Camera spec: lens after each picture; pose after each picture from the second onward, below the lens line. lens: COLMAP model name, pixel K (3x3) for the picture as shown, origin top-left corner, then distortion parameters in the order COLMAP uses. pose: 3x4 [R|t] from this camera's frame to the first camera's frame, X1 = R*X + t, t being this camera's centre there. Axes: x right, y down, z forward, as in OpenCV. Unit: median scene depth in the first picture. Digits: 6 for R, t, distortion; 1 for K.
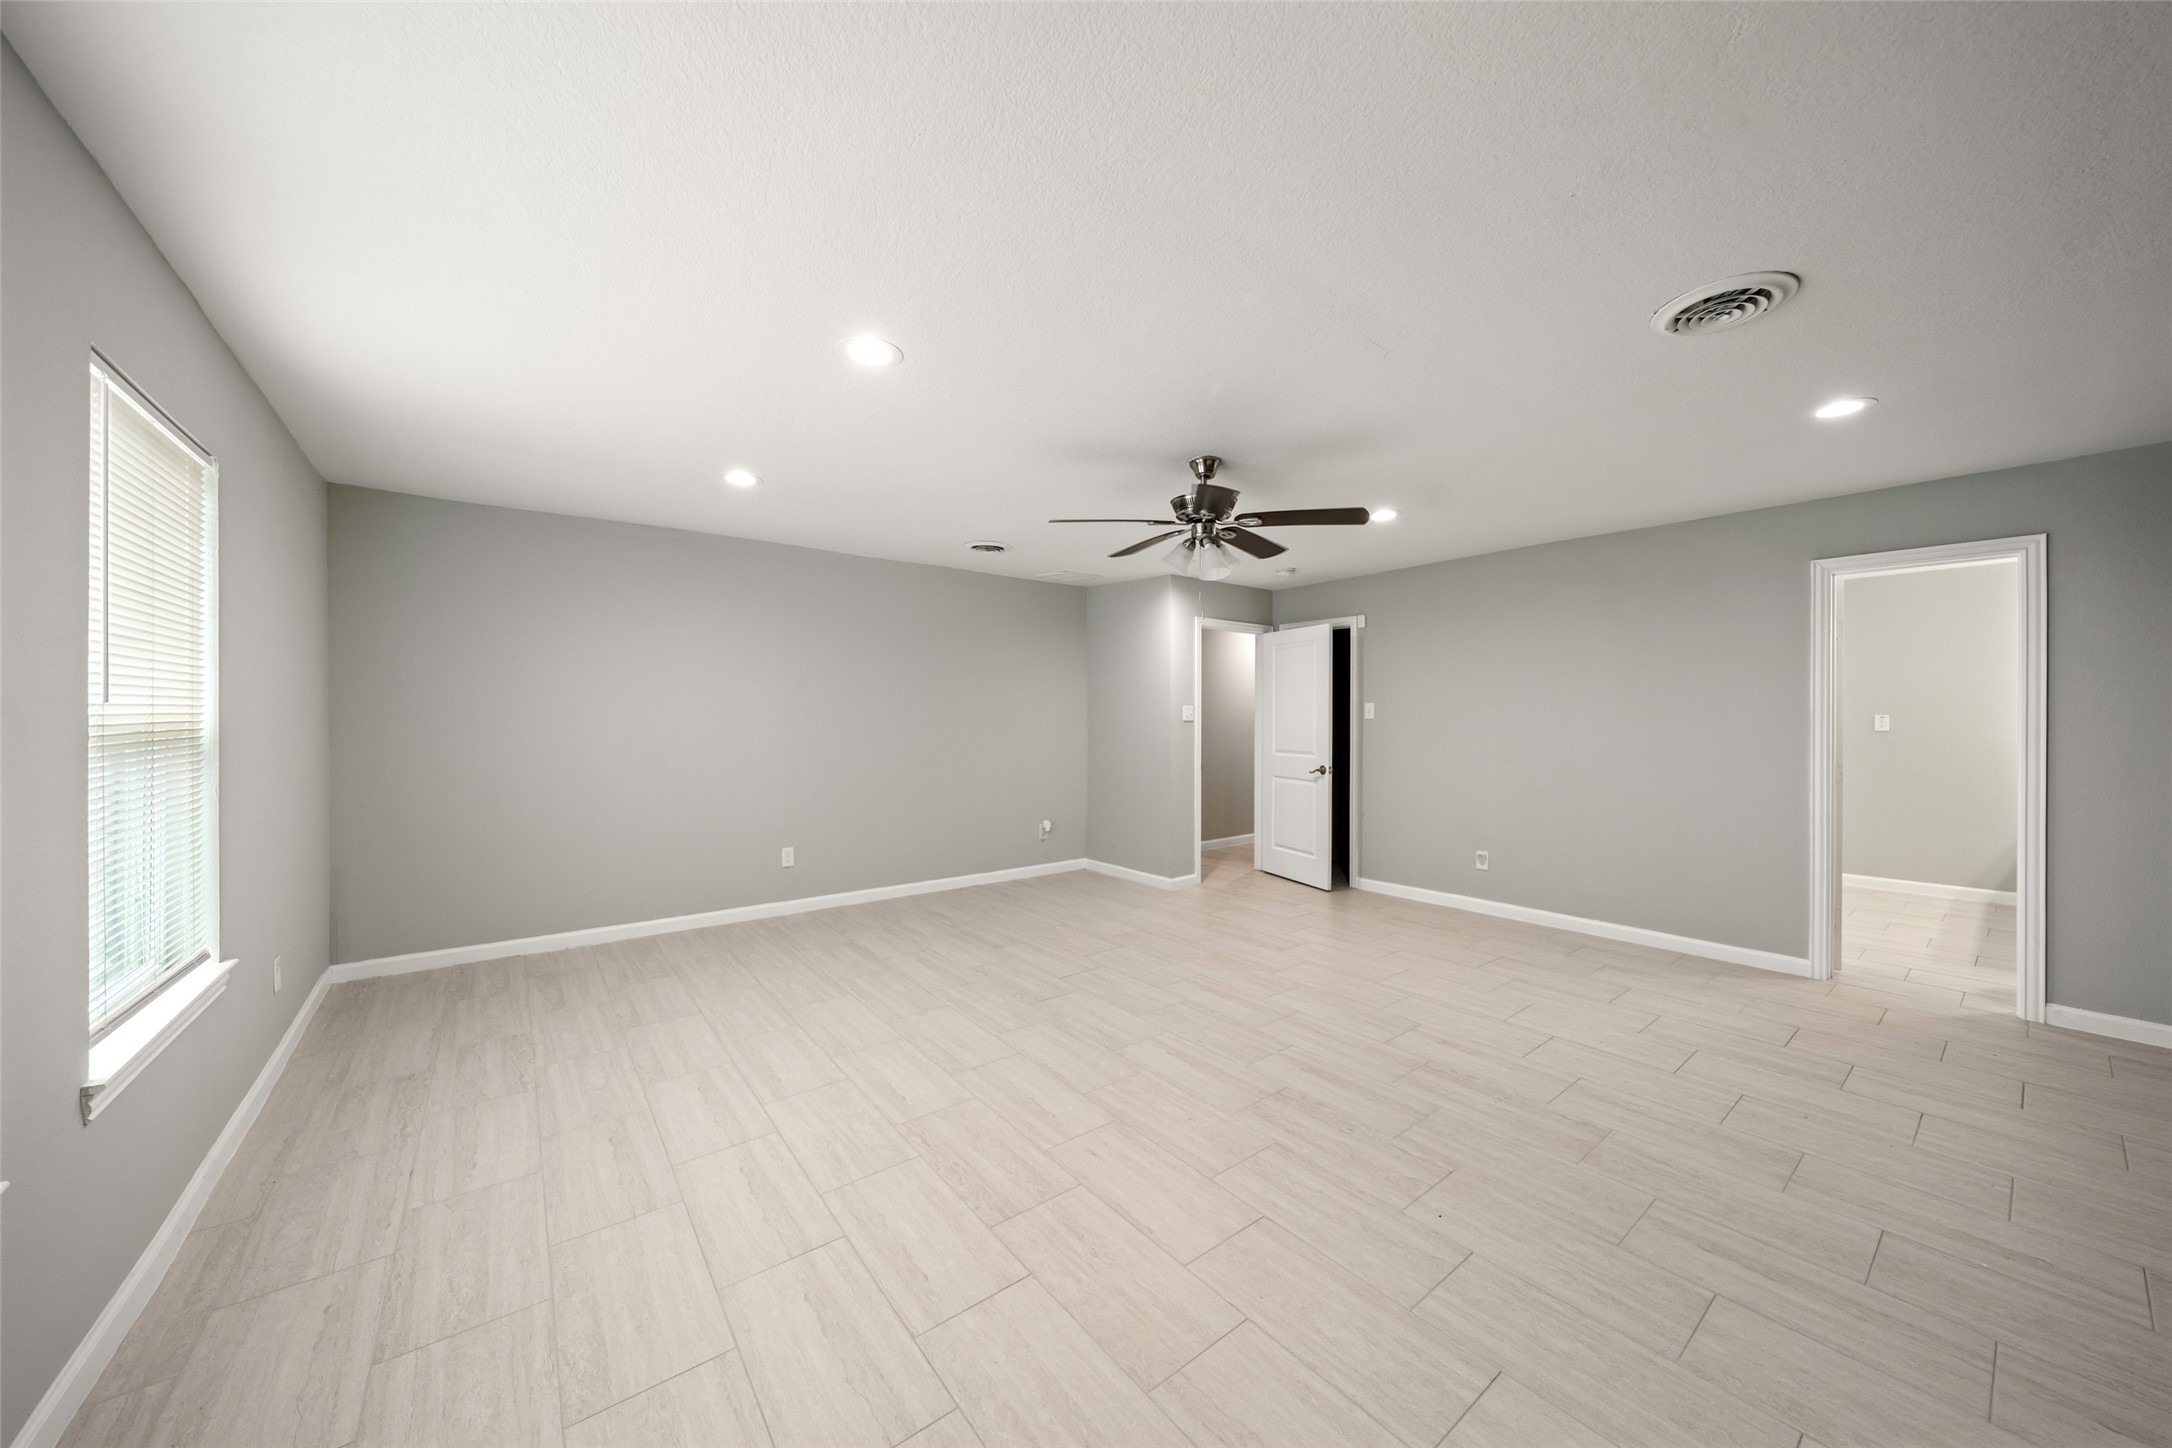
lens RADIAL K [[747.2, 0, 1095.5], [0, 747.2, 724.4], [0, 0, 1]] dist [-0.006675, -0.000174]
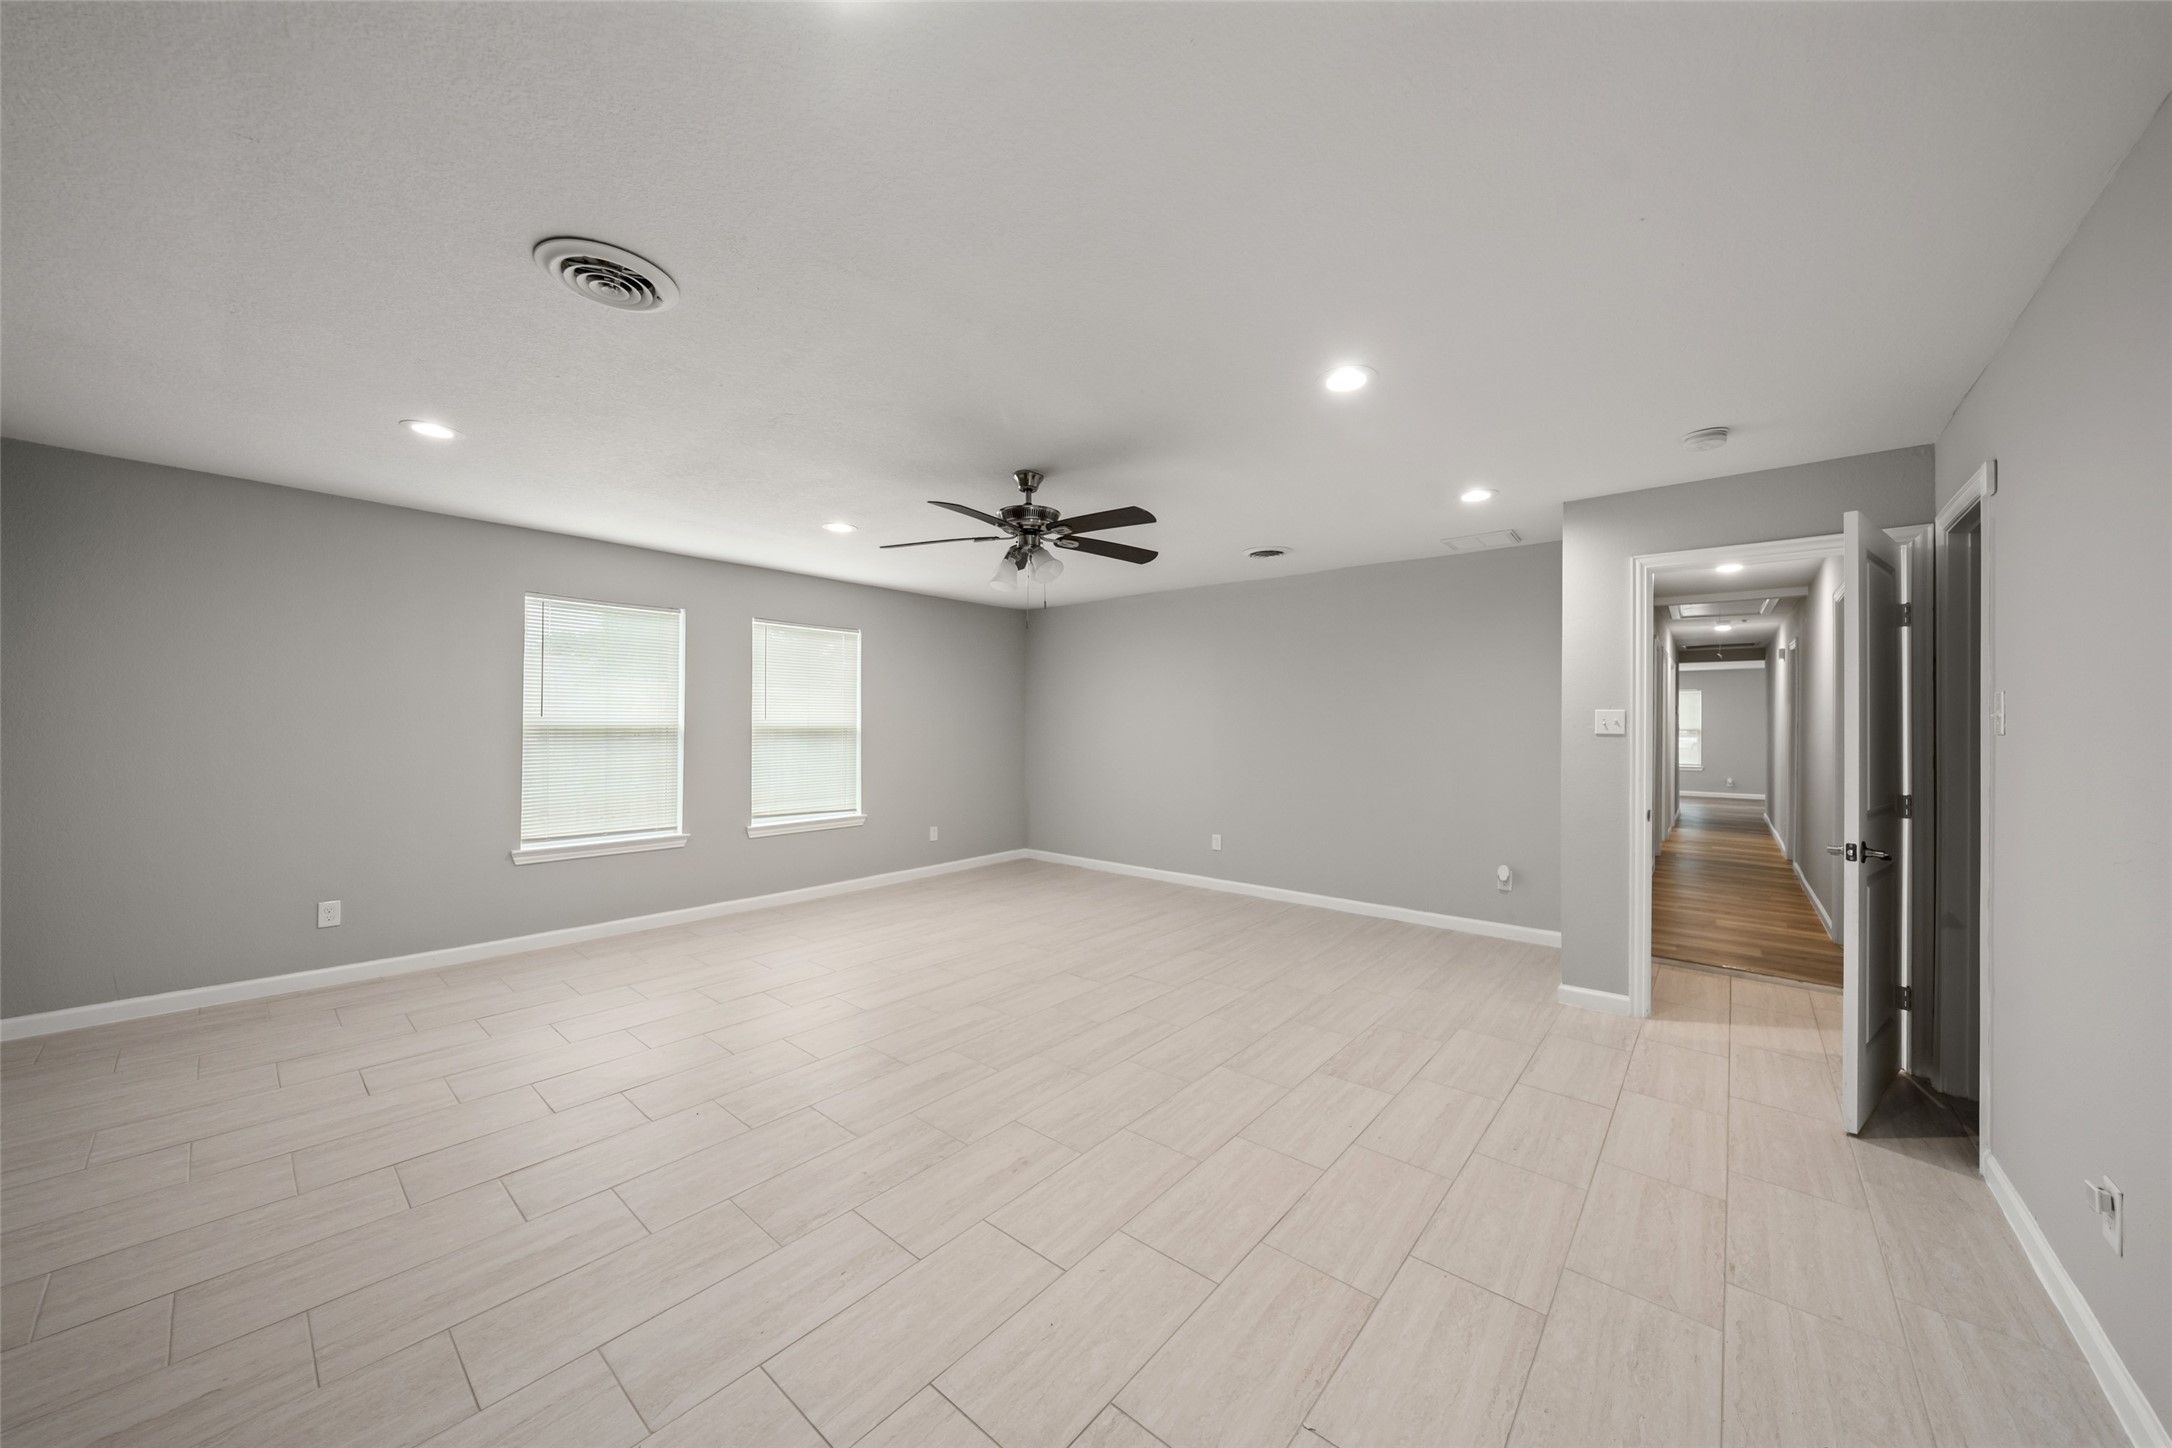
lens RADIAL K [[747.2, 0, 1087.7], [0, 747.2, 722.0], [0, 0, 1]] dist [-0.006675, -0.000174]
pose [[0.204144, -0.003894, -0.978933, 1.159082], [-0.017833, 0.999811, -0.007696, -0.007047], [0.978778, 0.019028, 0.204036, 0.864916]]
